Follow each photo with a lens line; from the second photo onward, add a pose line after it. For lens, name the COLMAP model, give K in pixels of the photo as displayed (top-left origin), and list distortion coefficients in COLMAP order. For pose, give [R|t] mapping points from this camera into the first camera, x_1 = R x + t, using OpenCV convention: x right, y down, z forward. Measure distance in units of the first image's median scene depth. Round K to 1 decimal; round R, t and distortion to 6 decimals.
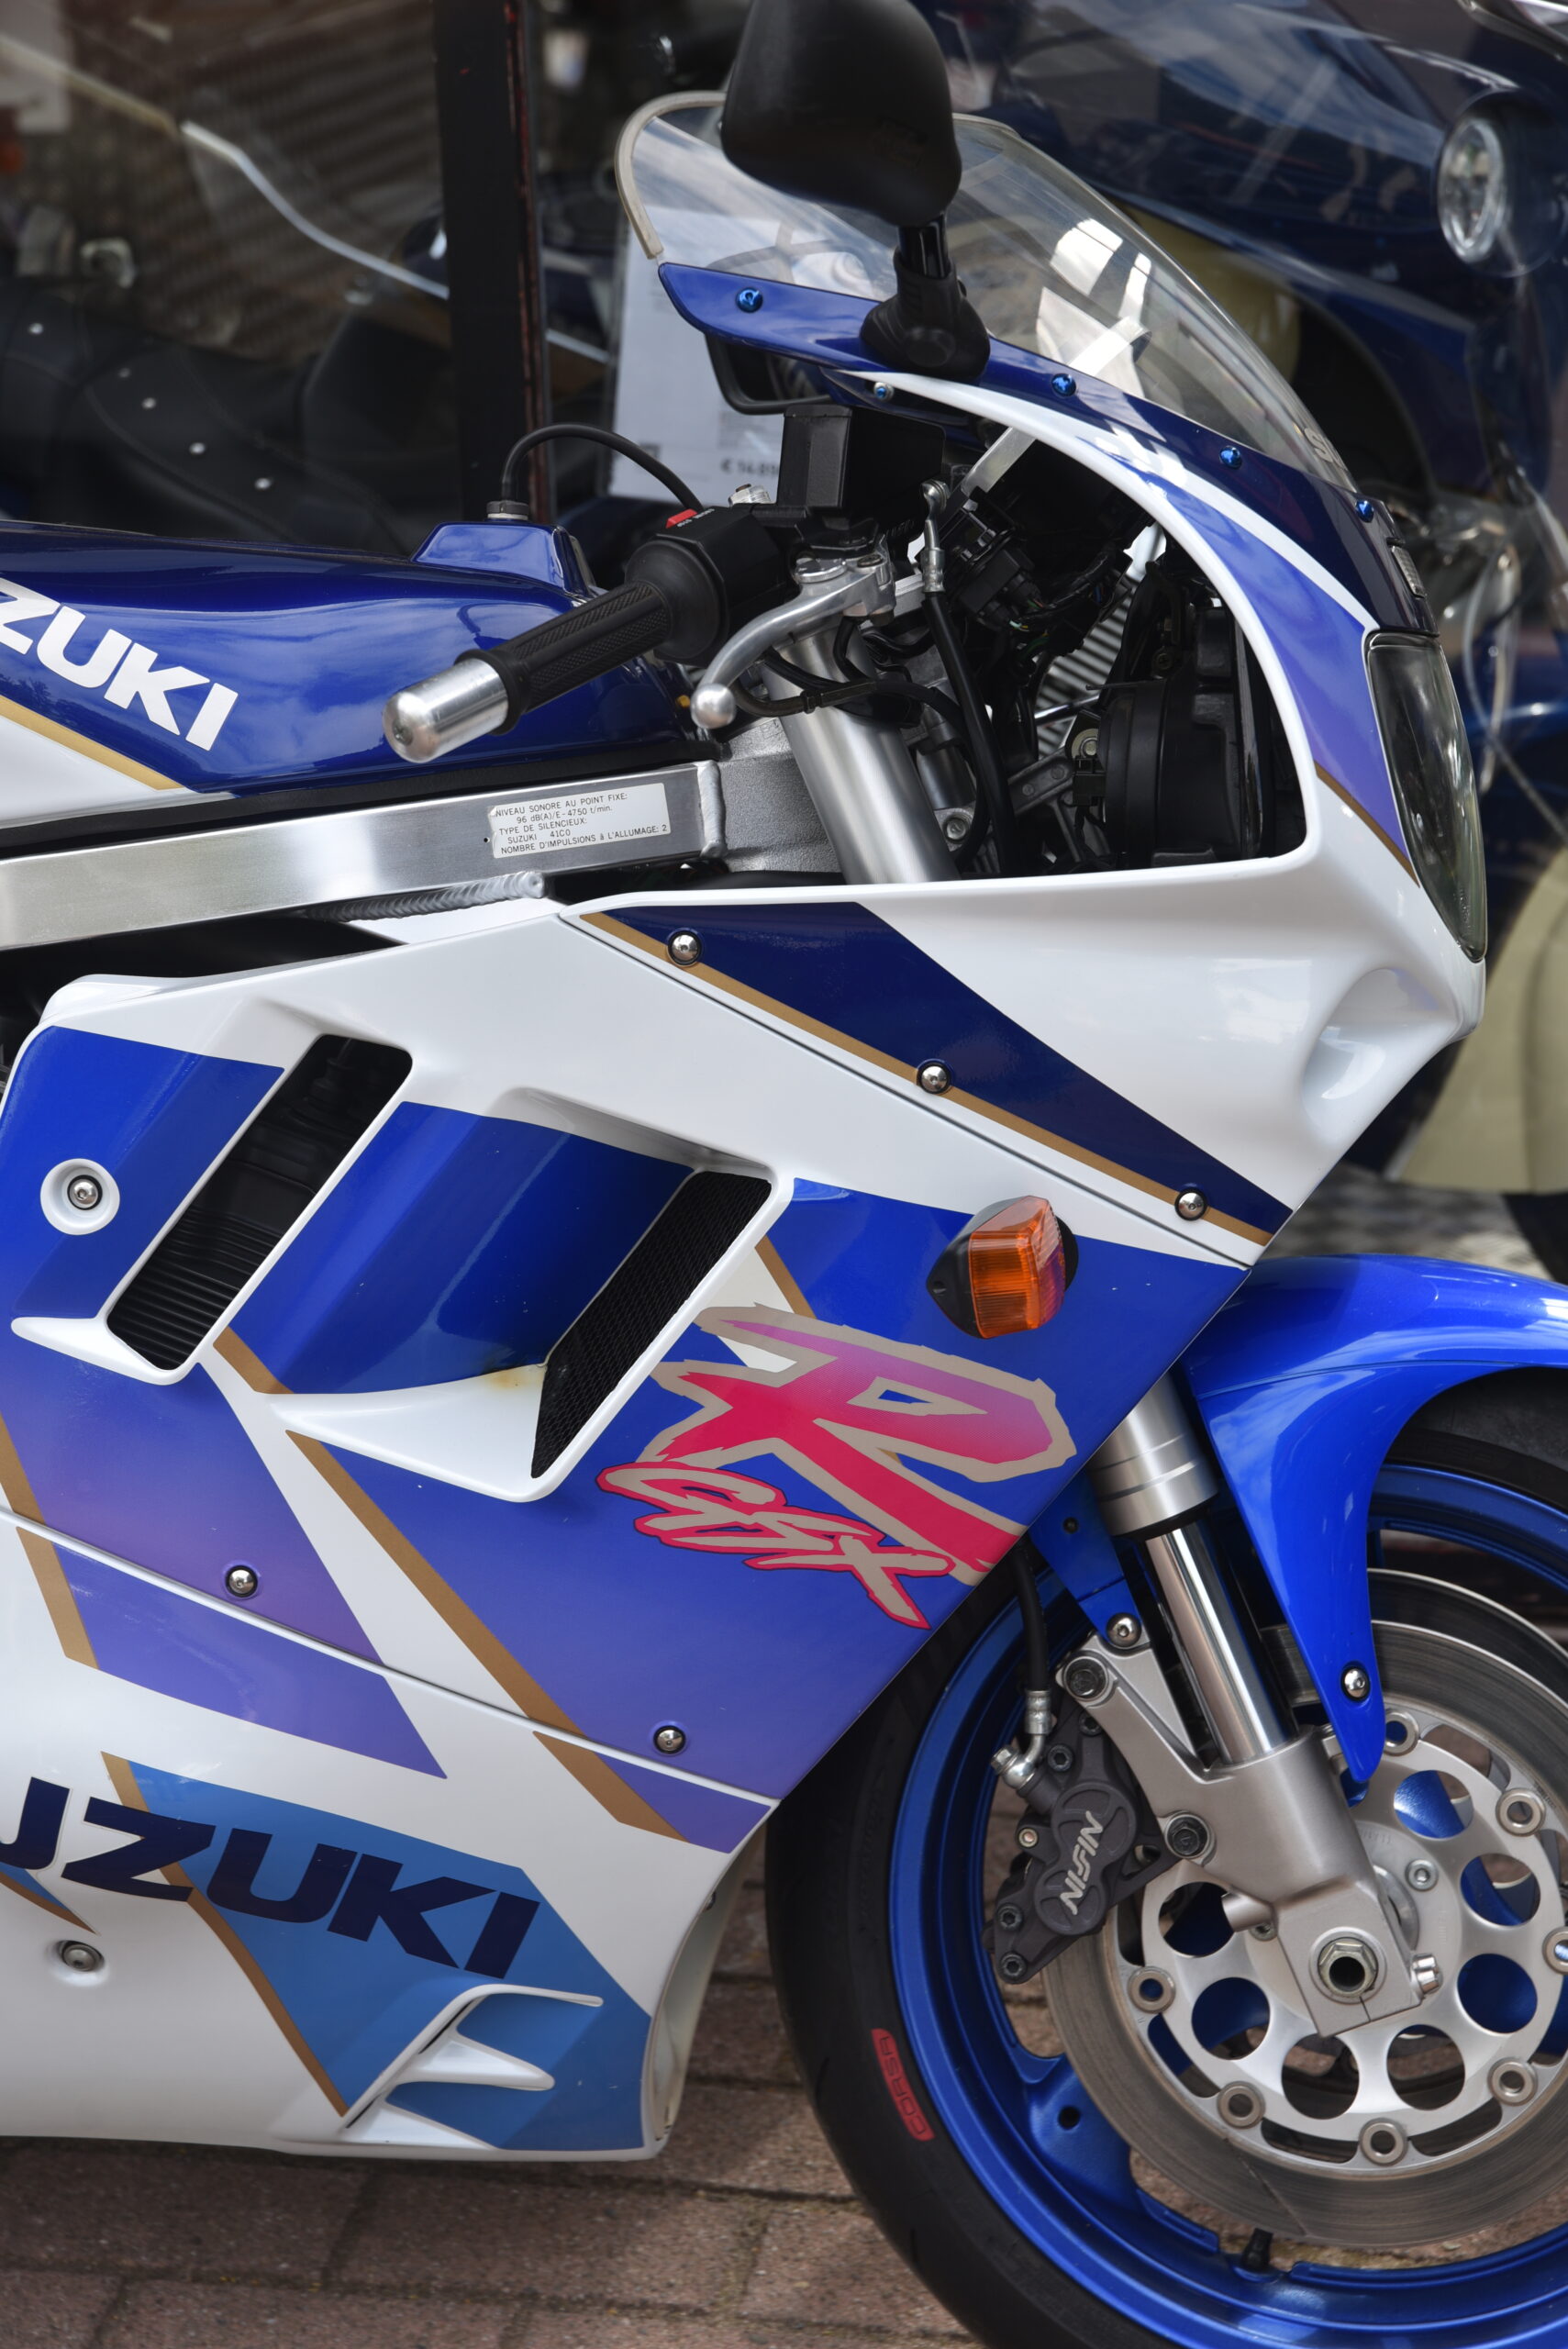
lens RADIAL K [[4254.6, 0, 784.0], [0, 4254.6, 1174.5], [0, 0, 1]] dist [0.205818, 0.100661]
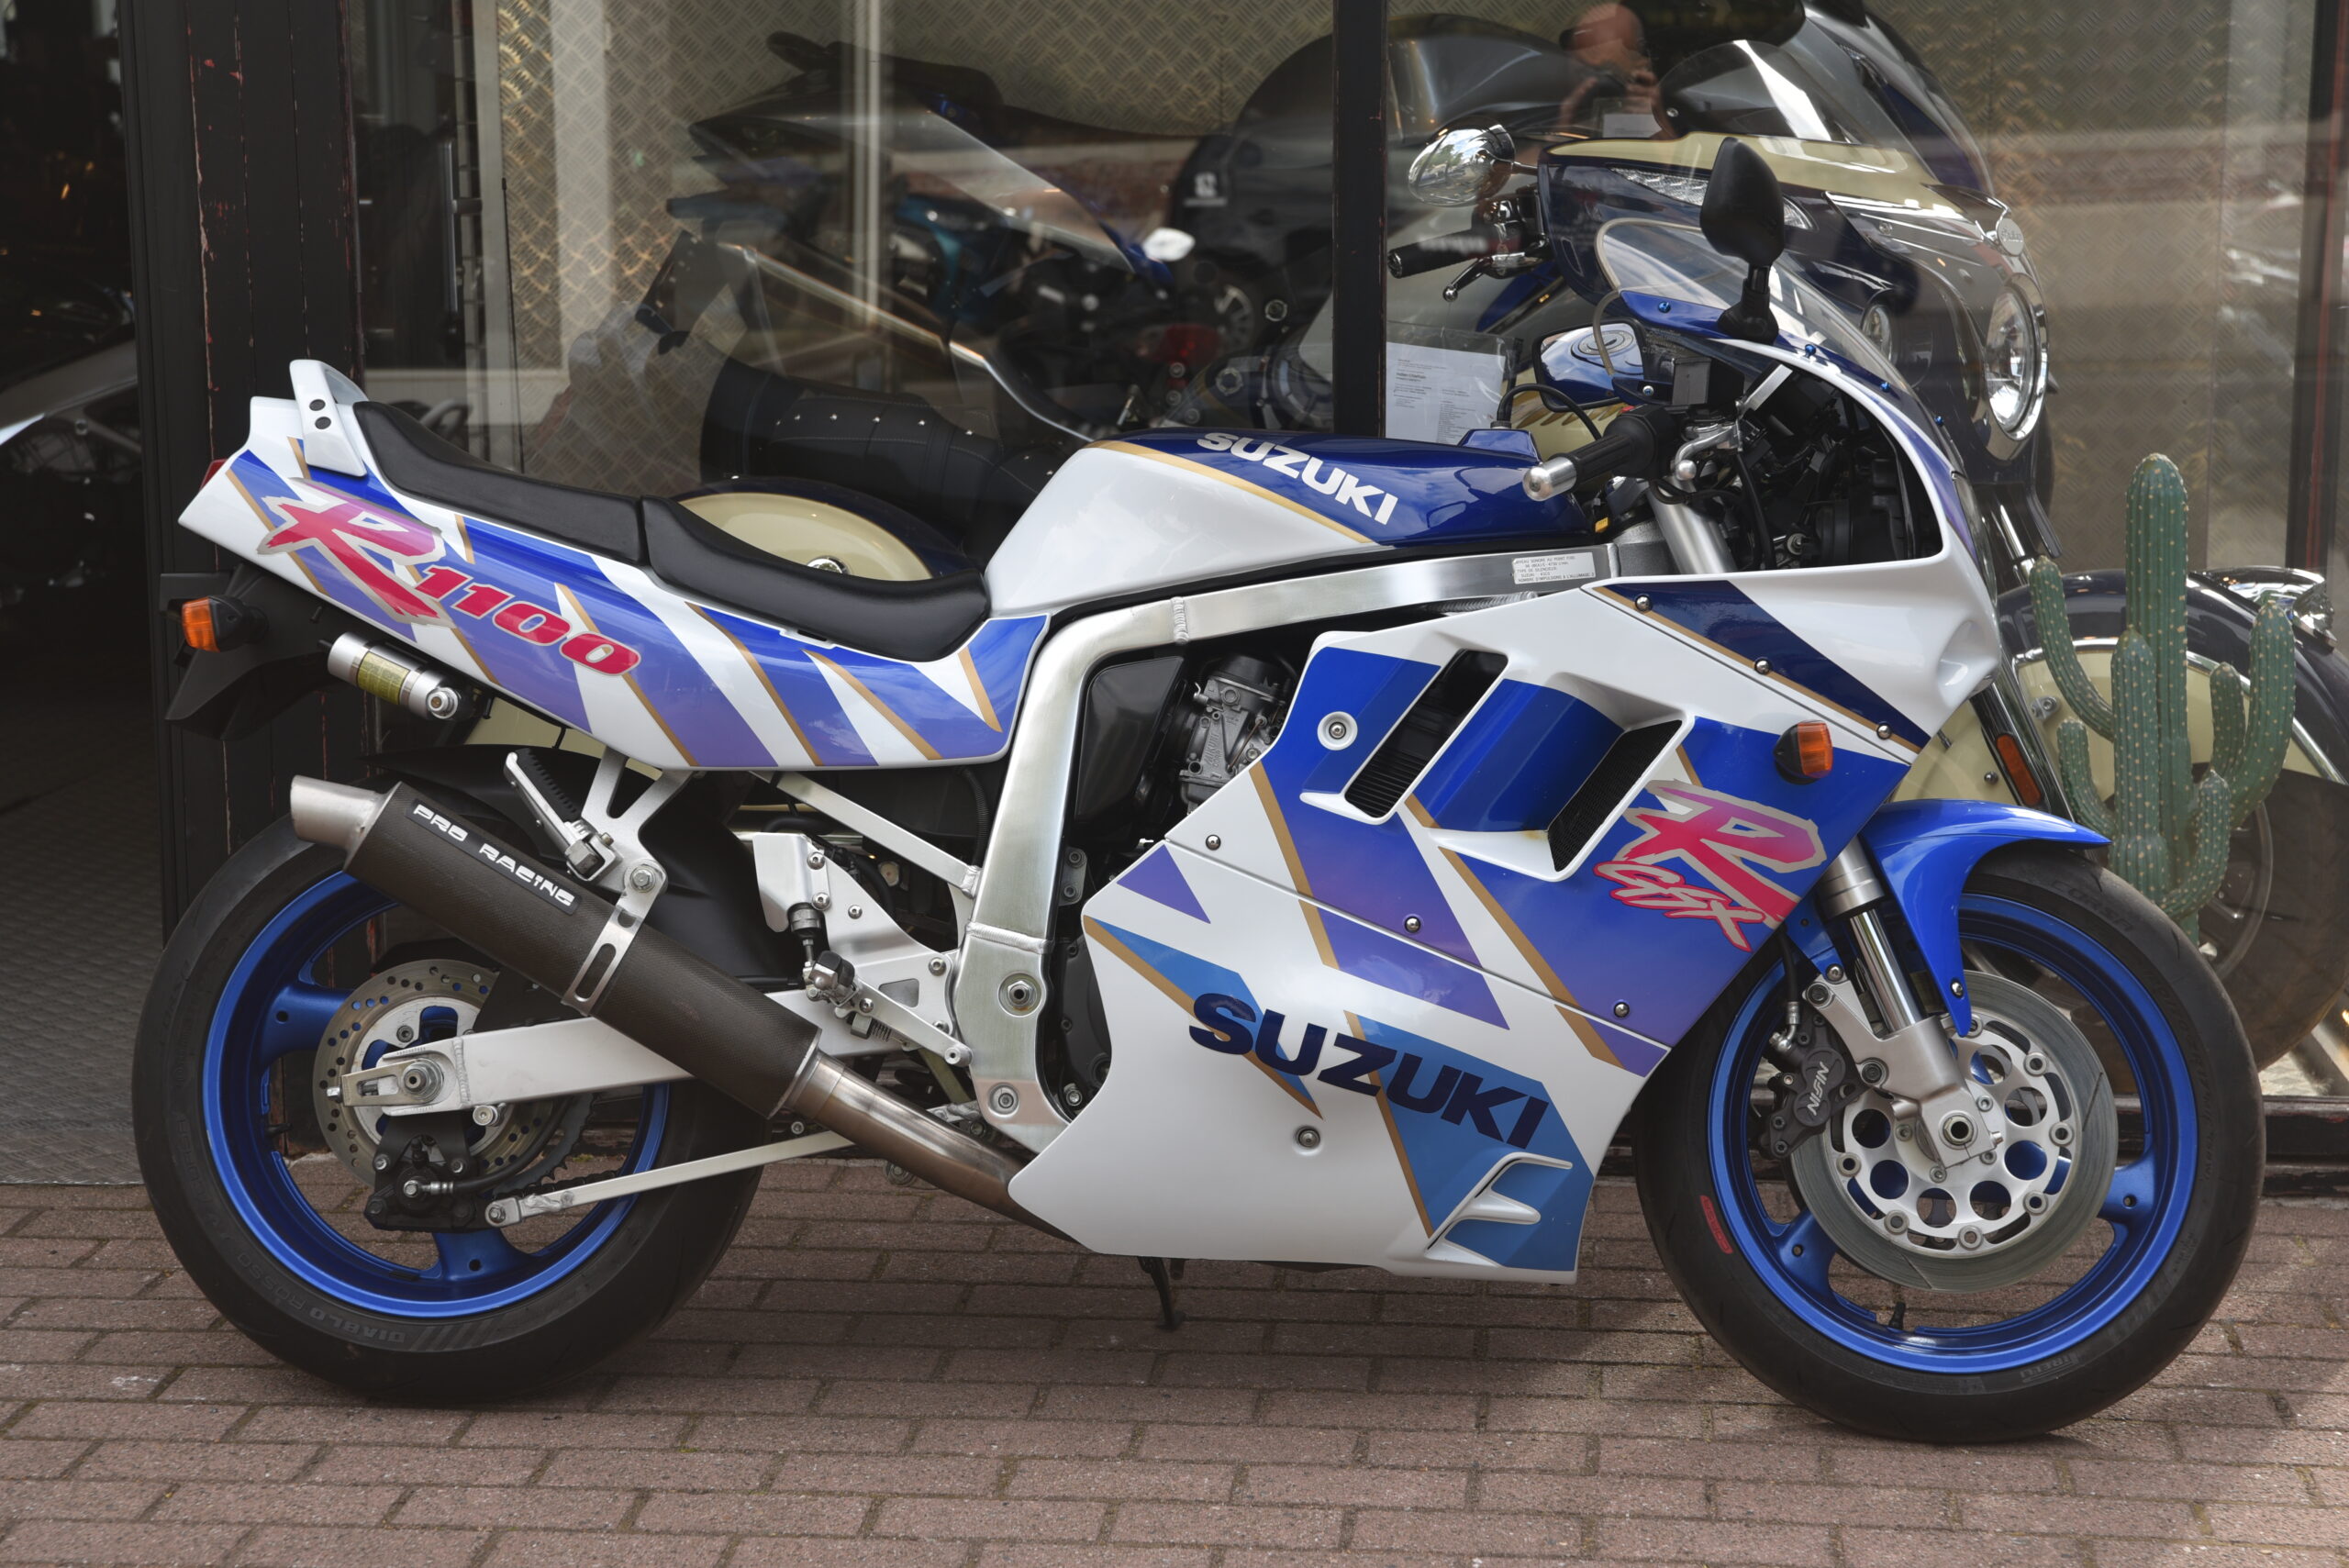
lens RADIAL K [[4380.4, 0, 1174.5], [0, 4380.4, 784.0], [0, 0, 1]] dist [0.199519, 0.563477]
pose [[0.995319, 0.010451, 0.096073, -0.432169], [0.007591, 0.982609, -0.185531, 0.407091], [-0.096341, 0.185392, 0.977931, -1.004143]]
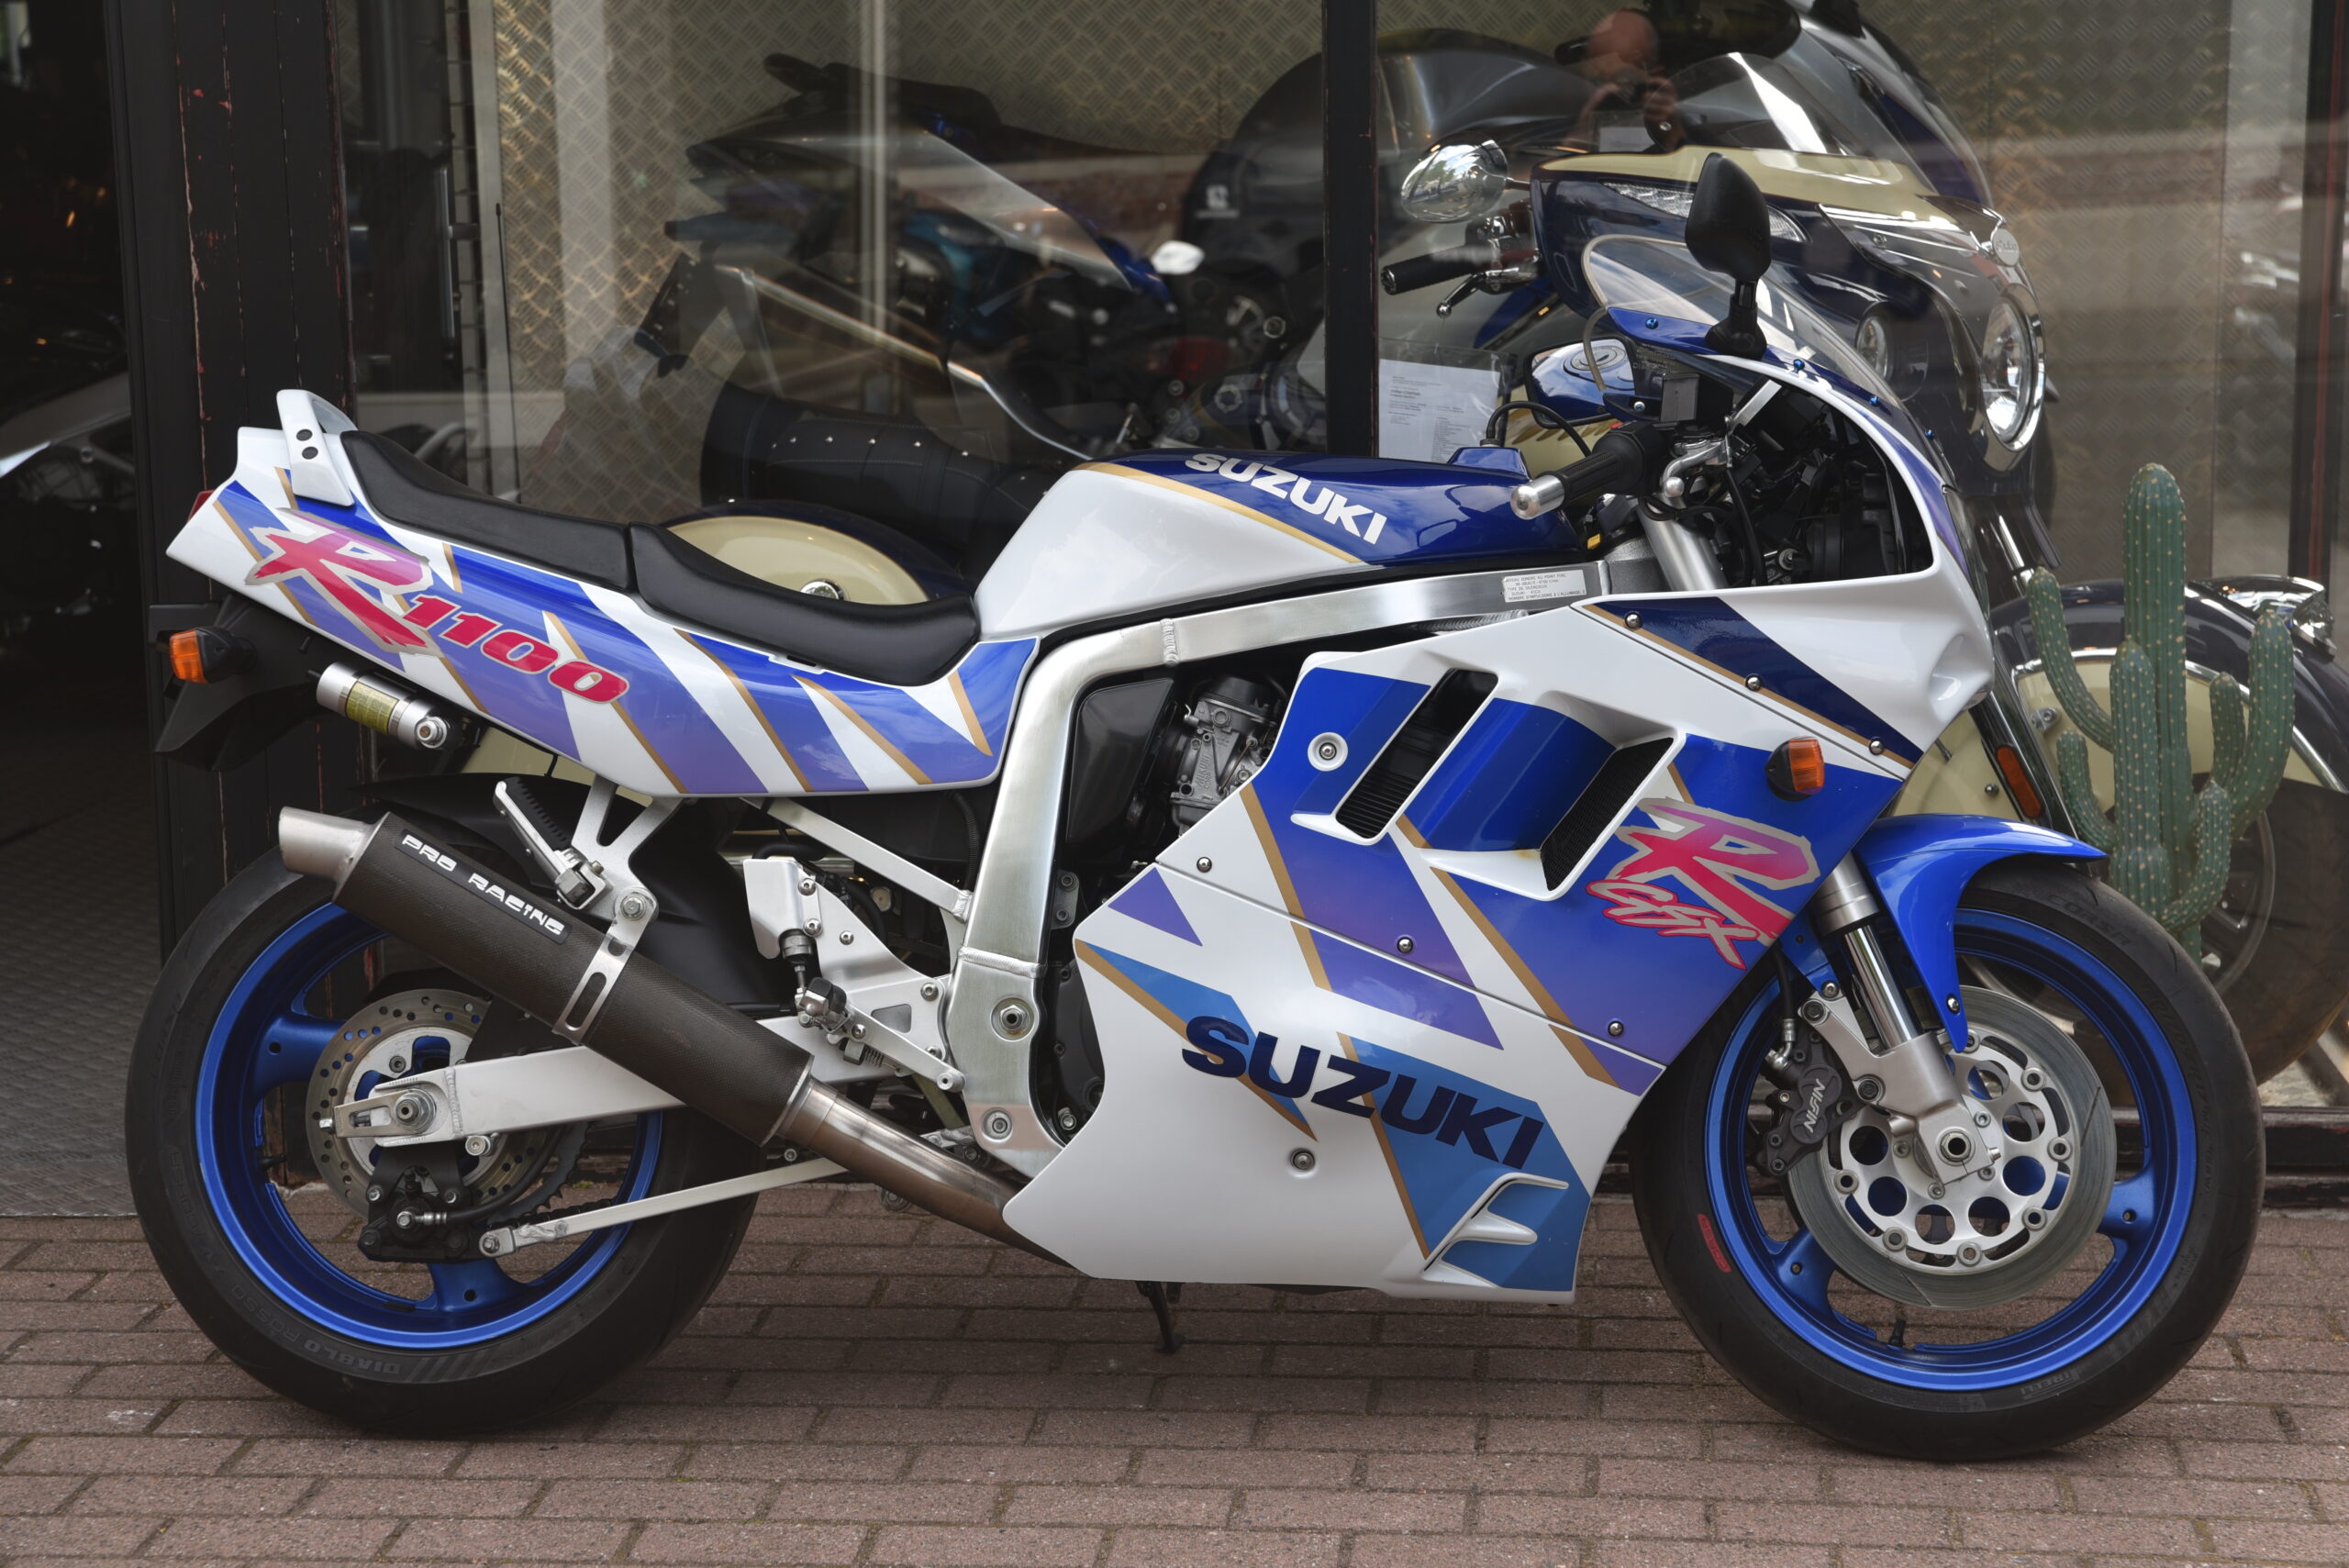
lens RADIAL K [[4380.4, 0, 1174.5], [0, 4380.4, 784.0], [0, 0, 1]] dist [0.199519, 0.563477]
pose [[0.995870, 0.000854, 0.090784, -0.416356], [0.016313, 0.981997, -0.188193, 0.401160], [-0.089310, 0.188897, 0.977927, -1.000423]]
